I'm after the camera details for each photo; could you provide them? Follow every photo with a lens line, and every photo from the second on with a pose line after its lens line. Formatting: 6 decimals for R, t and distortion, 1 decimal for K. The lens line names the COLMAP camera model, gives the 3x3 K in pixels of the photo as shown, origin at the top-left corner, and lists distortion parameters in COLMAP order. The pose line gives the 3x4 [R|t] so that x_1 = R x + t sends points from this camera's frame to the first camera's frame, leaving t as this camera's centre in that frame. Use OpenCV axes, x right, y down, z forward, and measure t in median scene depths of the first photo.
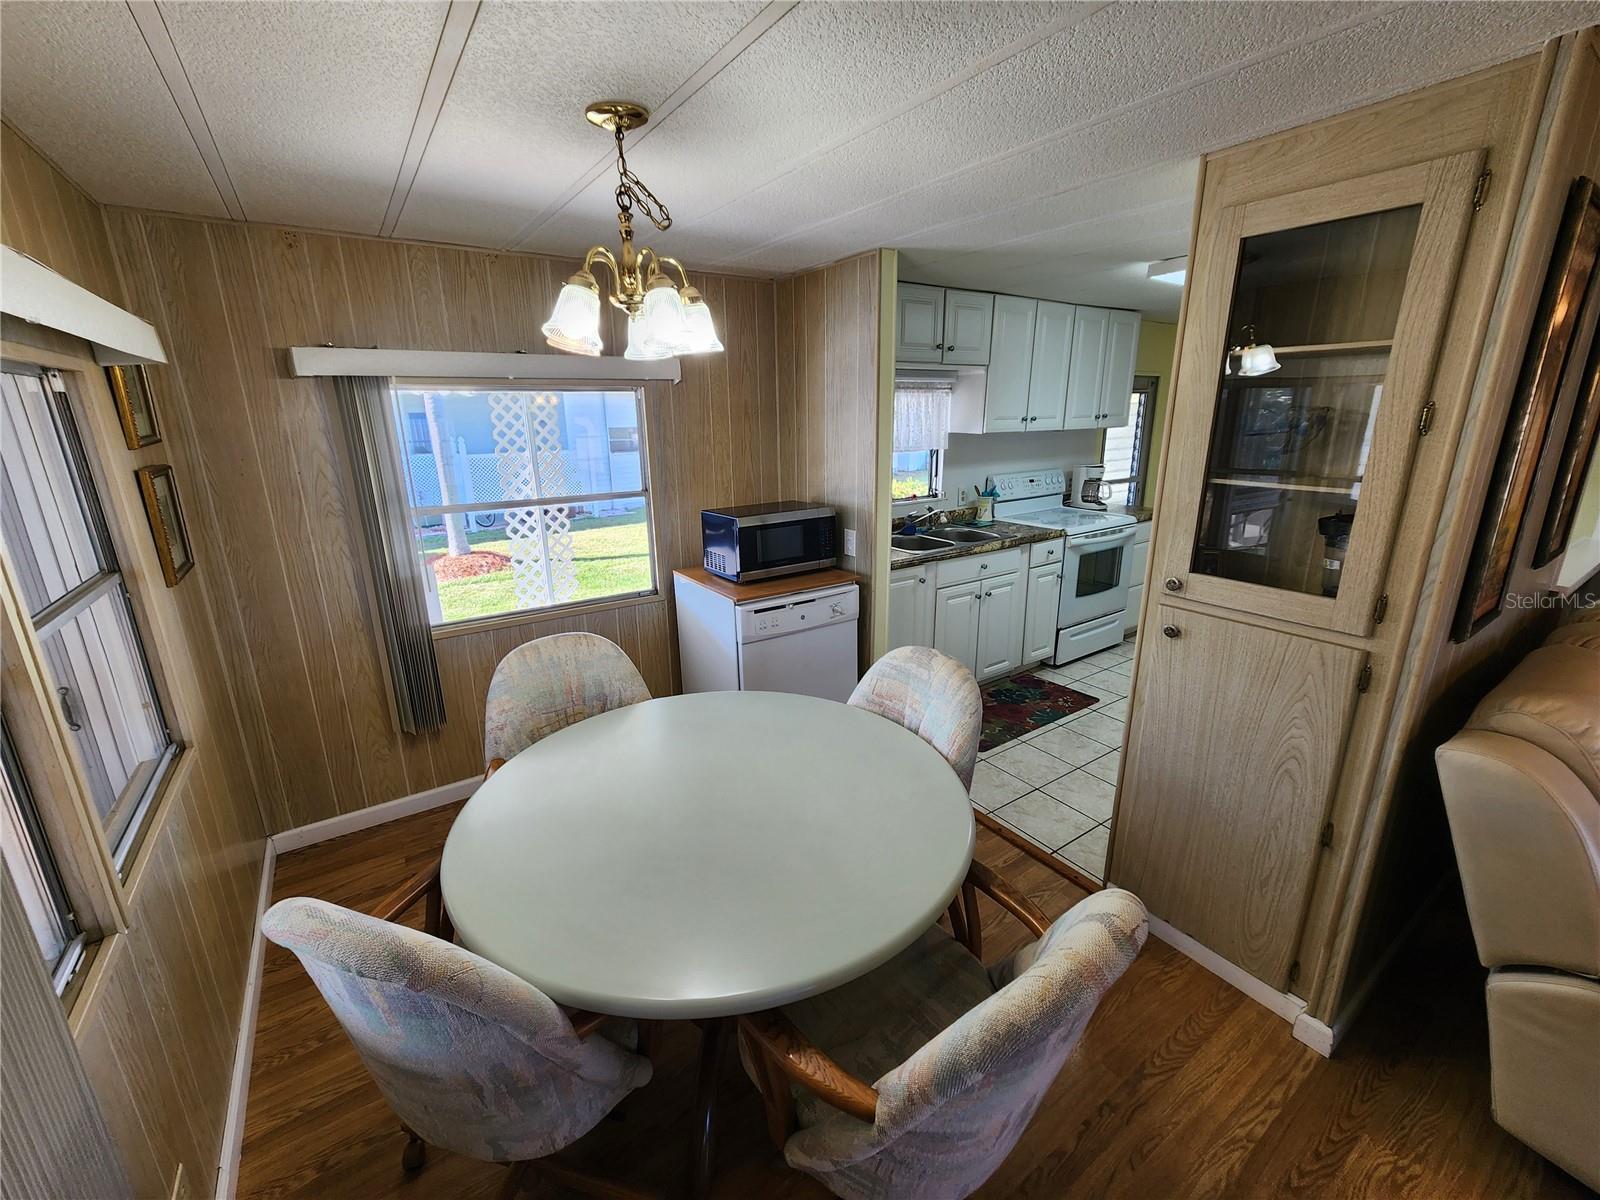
lens RADIAL K [[658.6, 0, 793.3], [0, 658.6, 594.2], [0, 0, 1]] dist [0.000078, 0.000077]
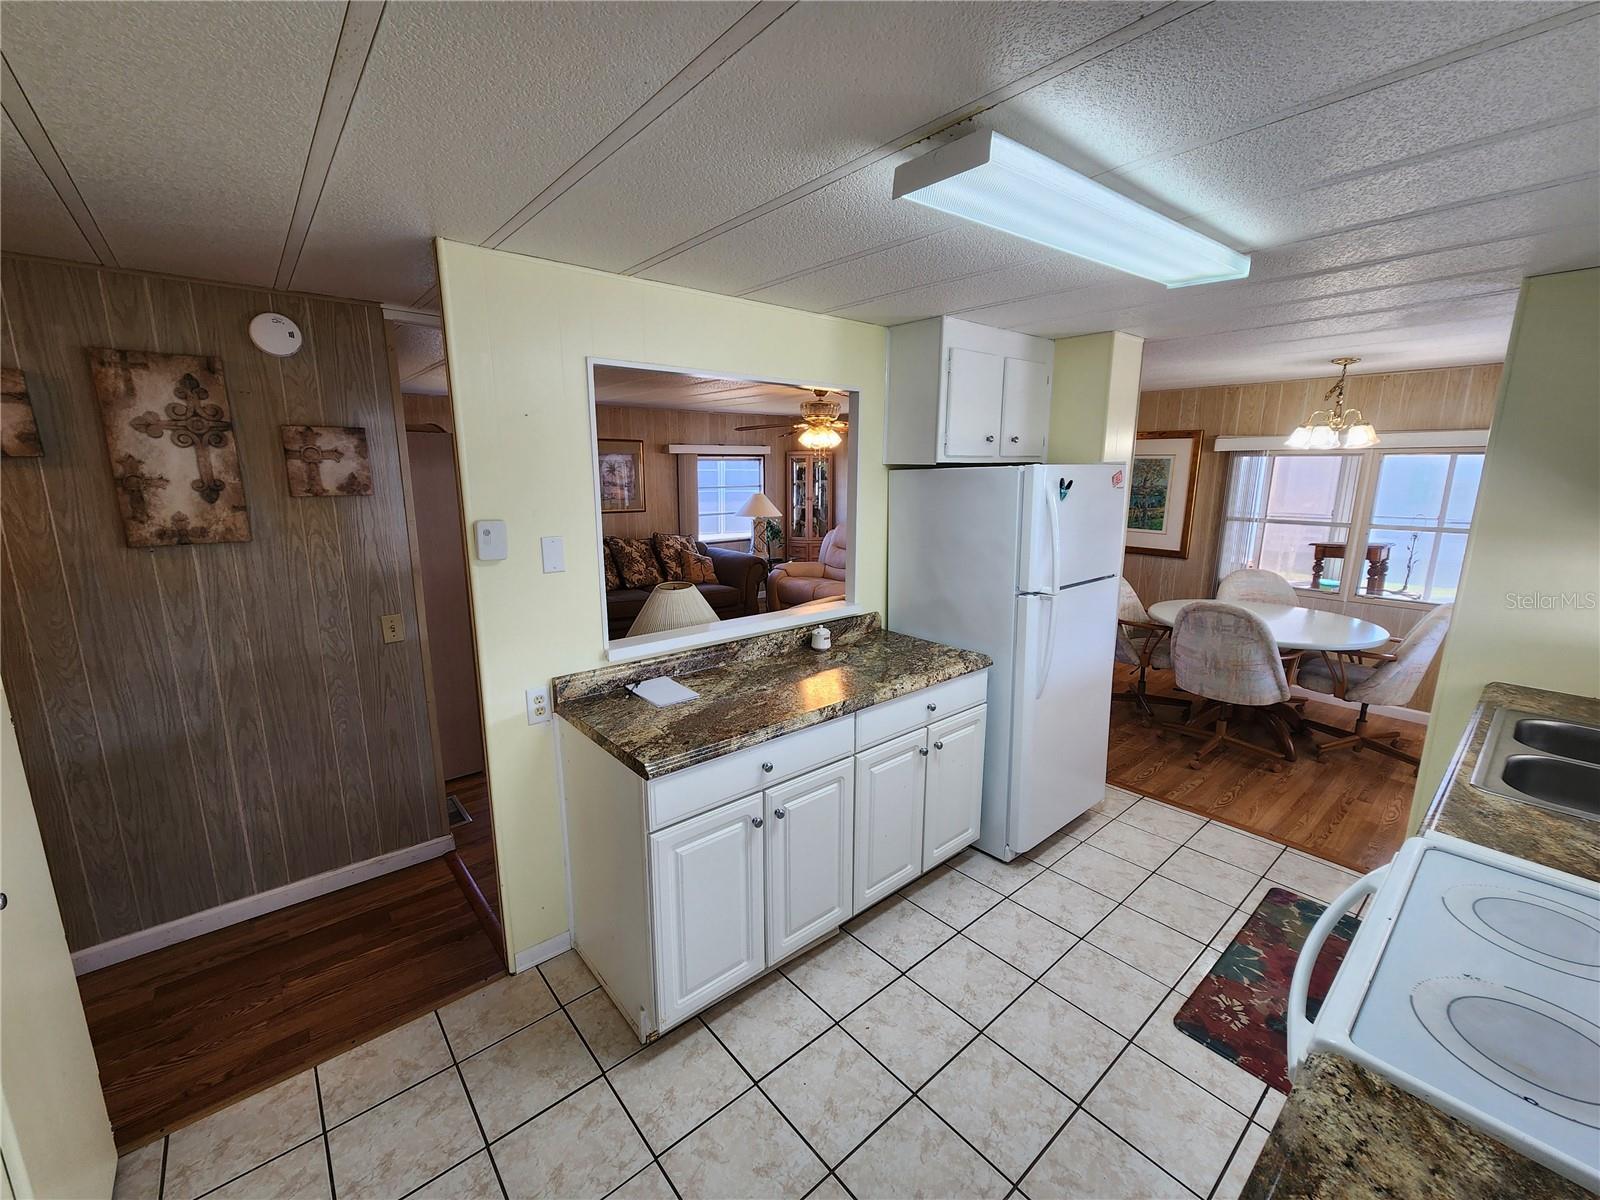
lens RADIAL K [[658.6, 0, 802.4], [0, 658.6, 599.3], [0, 0, 1]] dist [0.000078, 0.000077]
pose [[-0.994000, 0.028333, -0.105643, 1.378873], [-0.022733, 0.891258, 0.452927, -0.637540], [0.106988, 0.452611, -0.885266, 2.190622]]
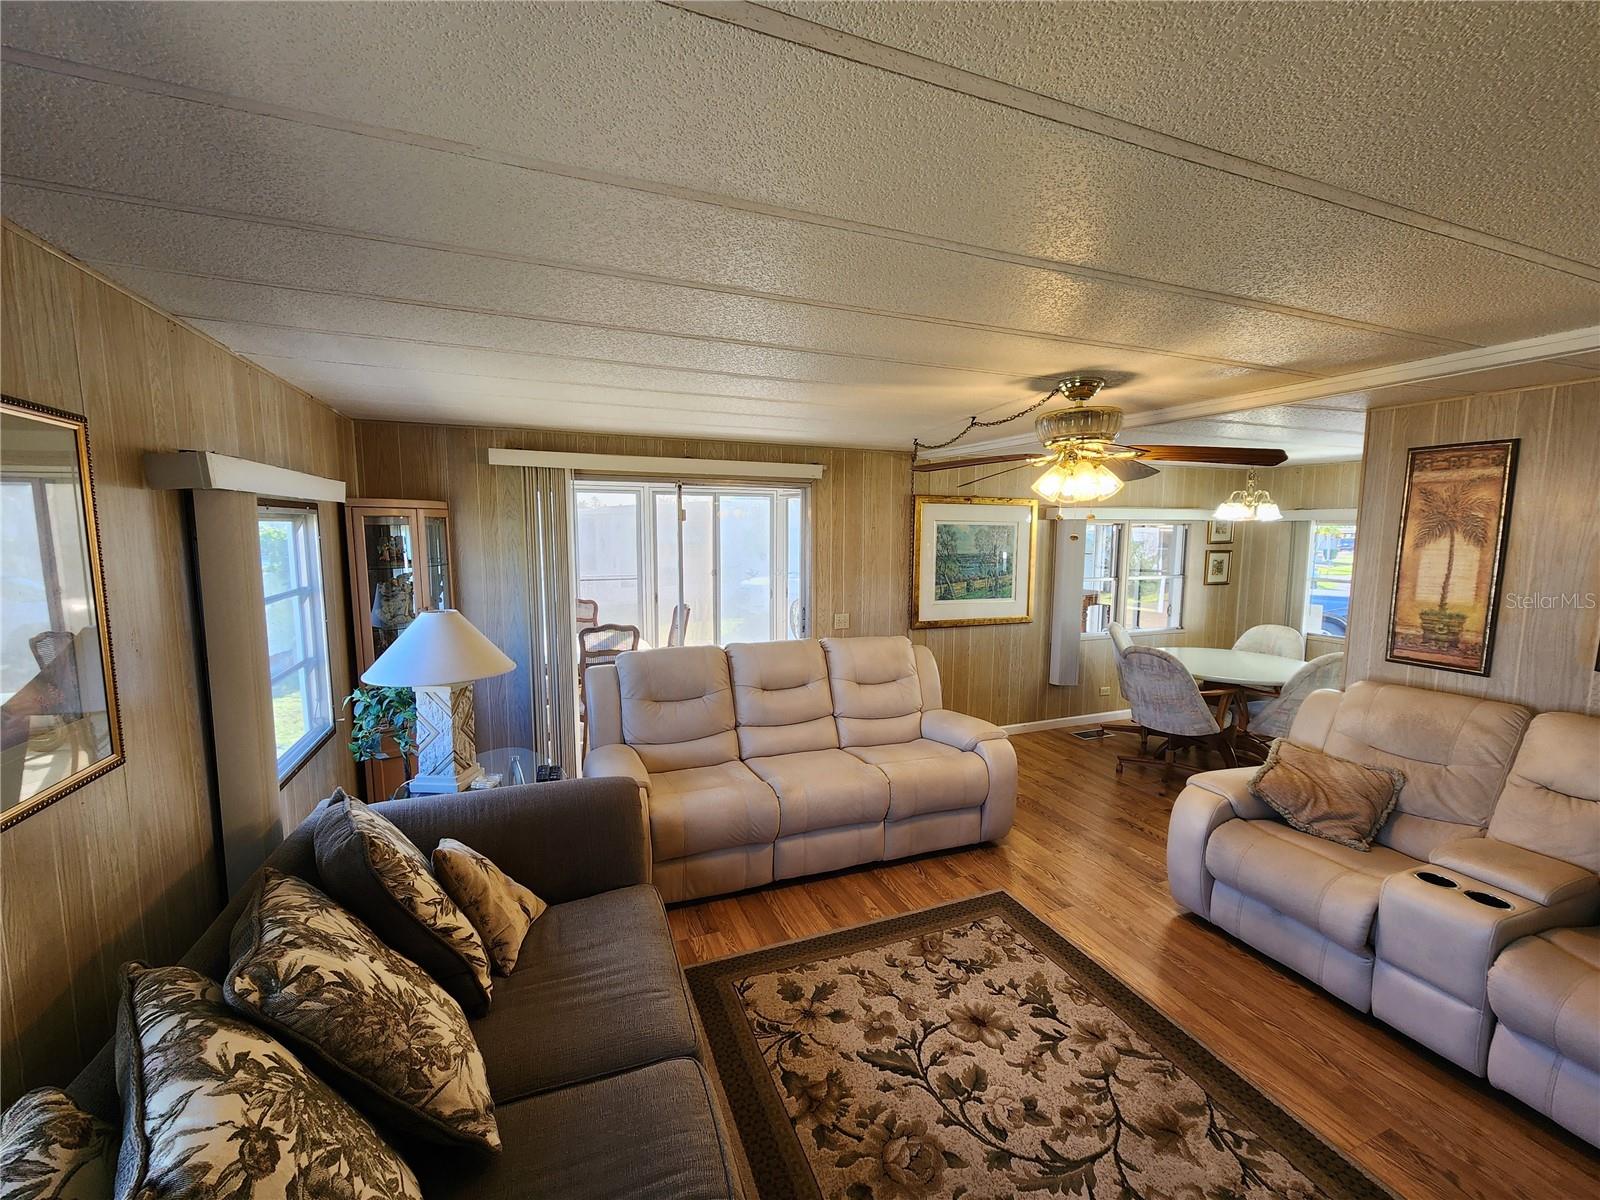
lens RADIAL K [[658.6, 0, 806.1], [0, 658.6, 605.3], [0, 0, 1]] dist [0.000078, 0.000077]
pose [[-0.212836, 0.127655, -0.968713, 2.249531], [-0.266039, 0.946400, 0.183166, 0.012690], [0.940172, 0.296700, -0.167467, -0.244388]]
